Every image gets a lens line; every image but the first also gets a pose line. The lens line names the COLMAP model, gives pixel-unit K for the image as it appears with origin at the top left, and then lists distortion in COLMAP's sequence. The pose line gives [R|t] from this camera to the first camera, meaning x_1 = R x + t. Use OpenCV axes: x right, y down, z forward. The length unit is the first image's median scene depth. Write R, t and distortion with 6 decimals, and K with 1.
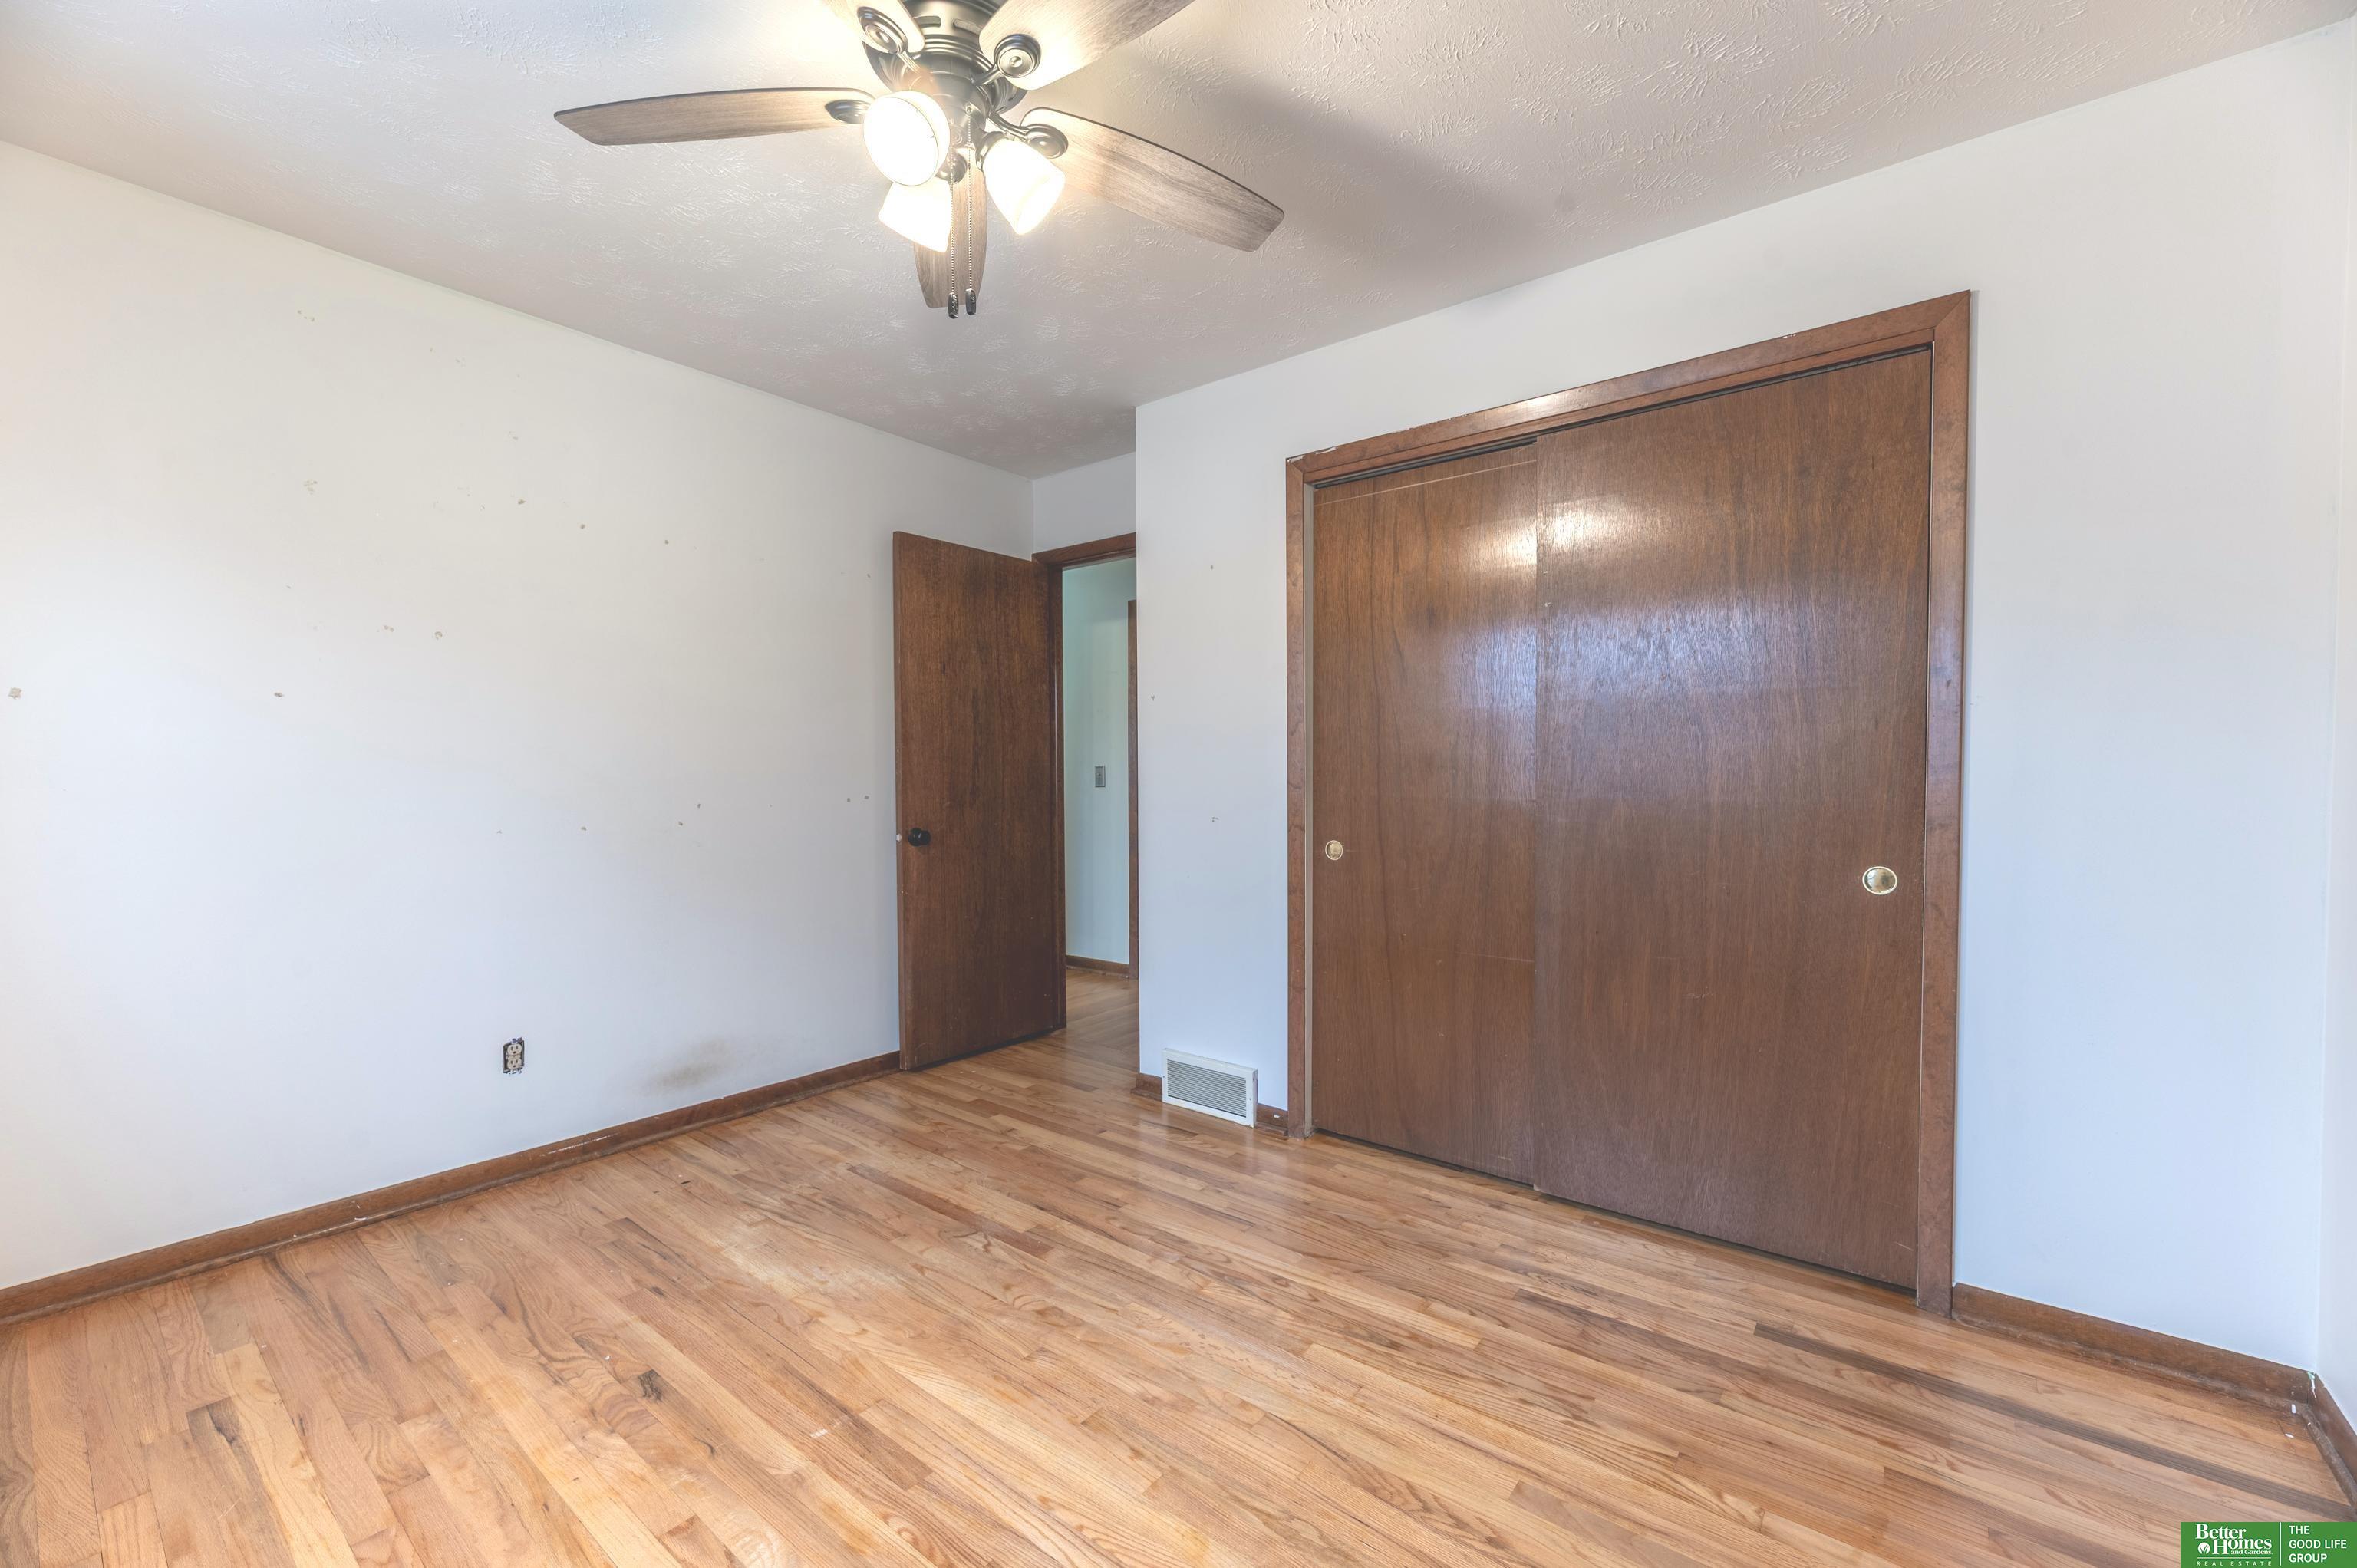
lens RADIAL K [[942.7, 0, 1181.4], [0, 942.7, 794.6], [0, 0, 1]] dist [0.000548, -0.000094]
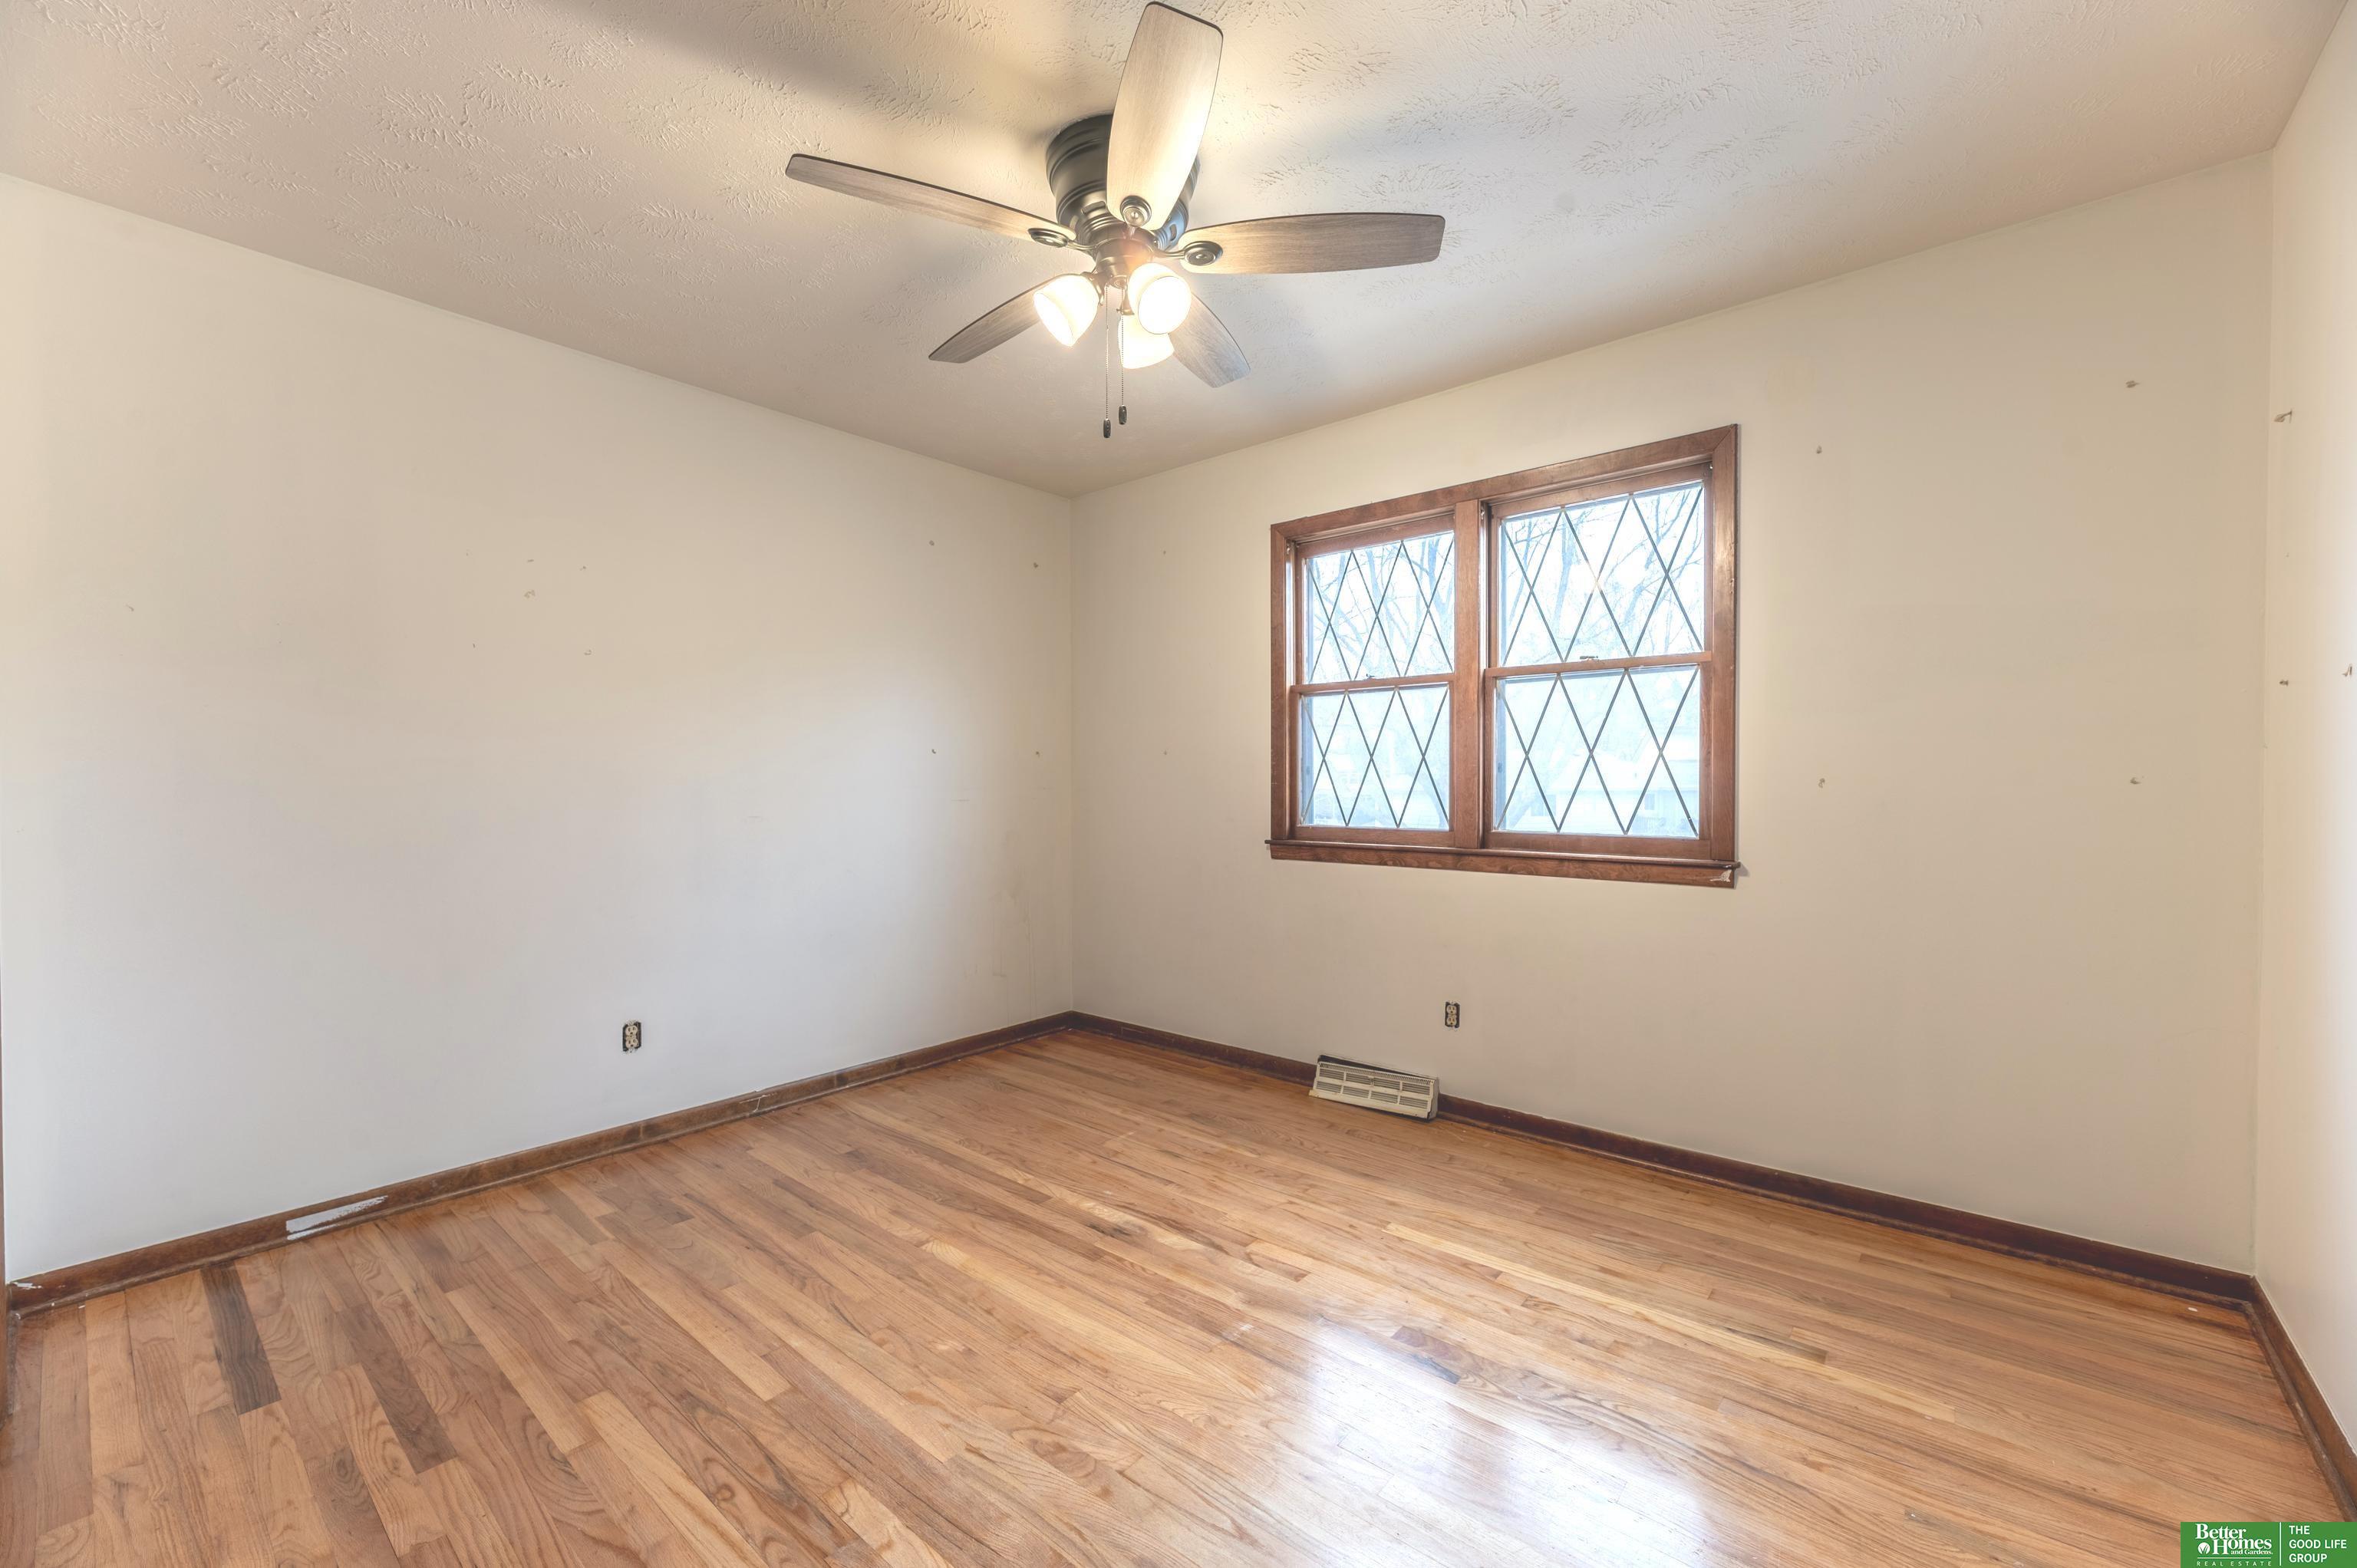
lens RADIAL K [[942.7, 0, 1181.4], [0, 942.7, 794.6], [0, 0, 1]] dist [0.000548, -0.000094]
pose [[-0.999650, 0.005499, 0.025893, -0.295713], [0.006451, 0.999301, 0.036829, -0.042152], [-0.025672, 0.036983, -0.998986, 1.902157]]
